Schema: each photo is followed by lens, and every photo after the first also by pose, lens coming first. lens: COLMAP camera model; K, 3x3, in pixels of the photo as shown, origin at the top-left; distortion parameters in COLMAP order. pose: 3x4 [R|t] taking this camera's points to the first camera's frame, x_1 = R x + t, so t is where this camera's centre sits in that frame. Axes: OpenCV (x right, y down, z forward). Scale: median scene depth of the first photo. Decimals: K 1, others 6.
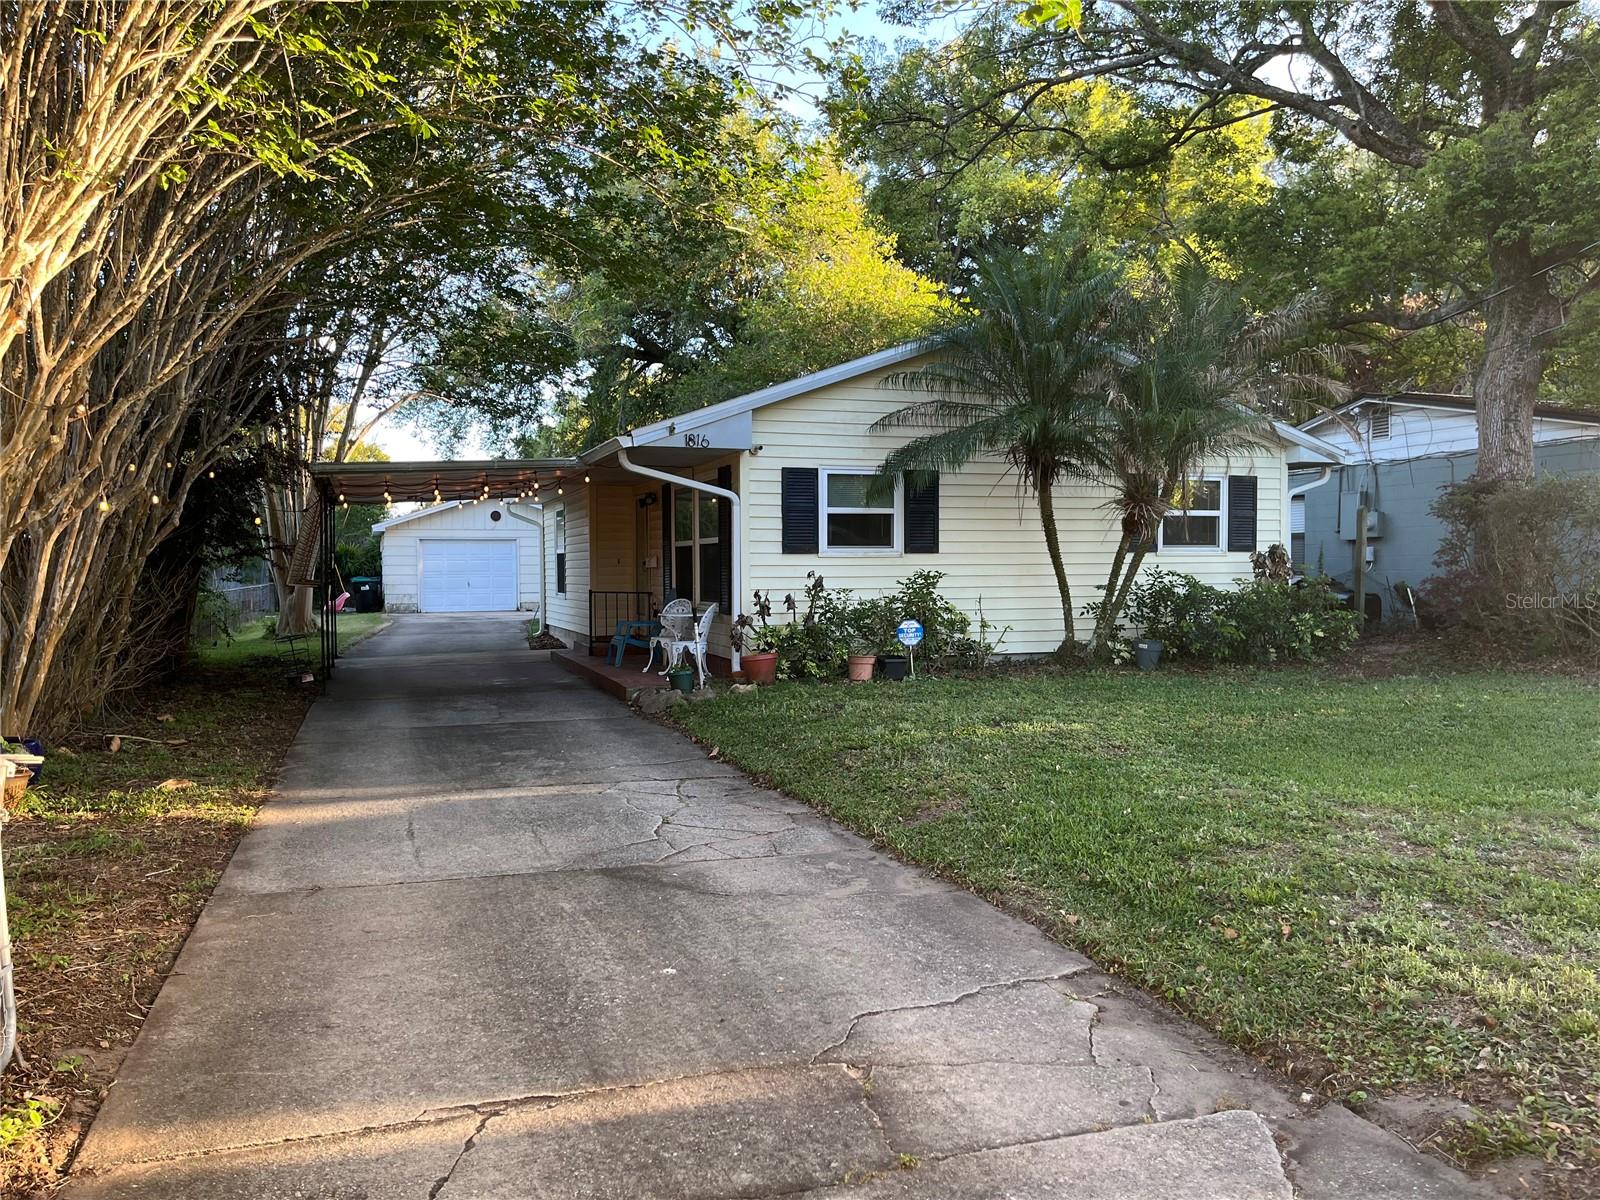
lens RADIAL K [[1214.2, 0, 802.6], [0, 1214.2, 599.6], [0, 0, 1]] dist [0.048677, -0.039619]
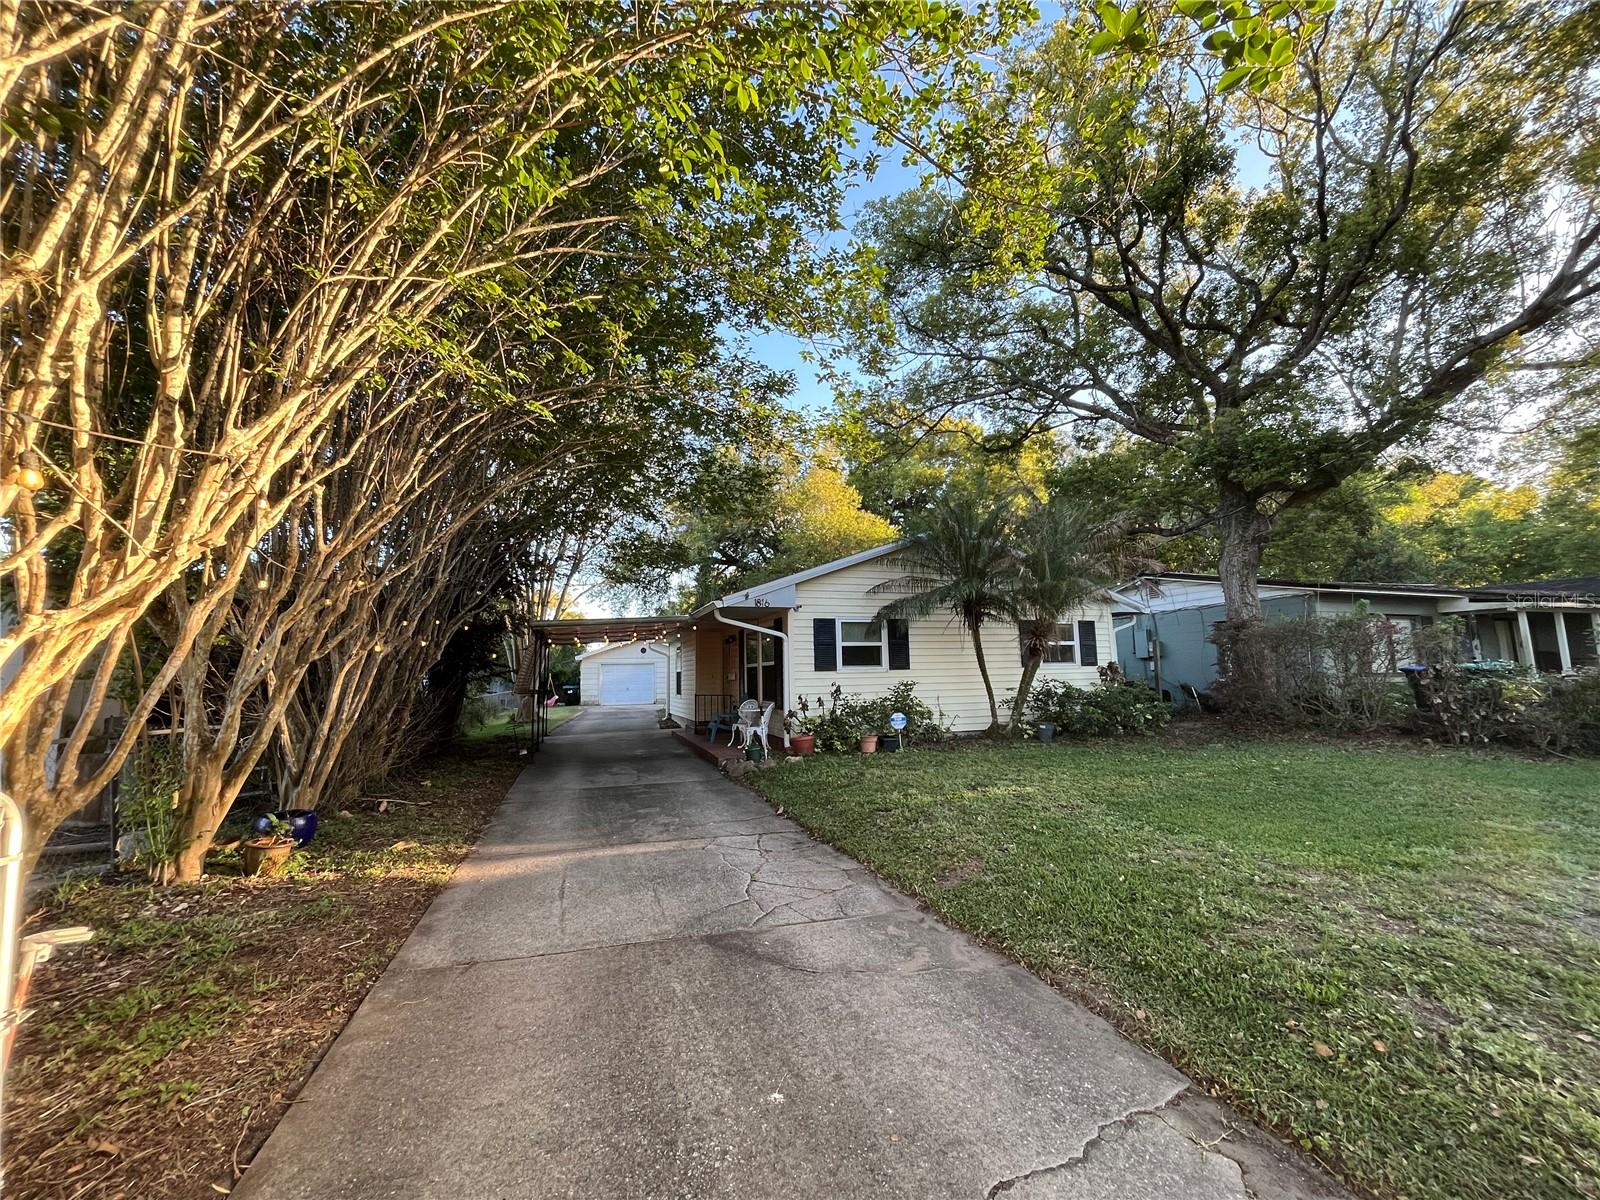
lens RADIAL K [[649.5, 0, 799.3], [0, 649.5, 595.6], [0, 0, 1]] dist [-0.003459, -0.000381]
pose [[0.999808, -0.014882, -0.012765, -0.037932], [0.012819, 0.988800, -0.148696, -0.013890], [0.014835, 0.148504, 0.988801, 0.197899]]
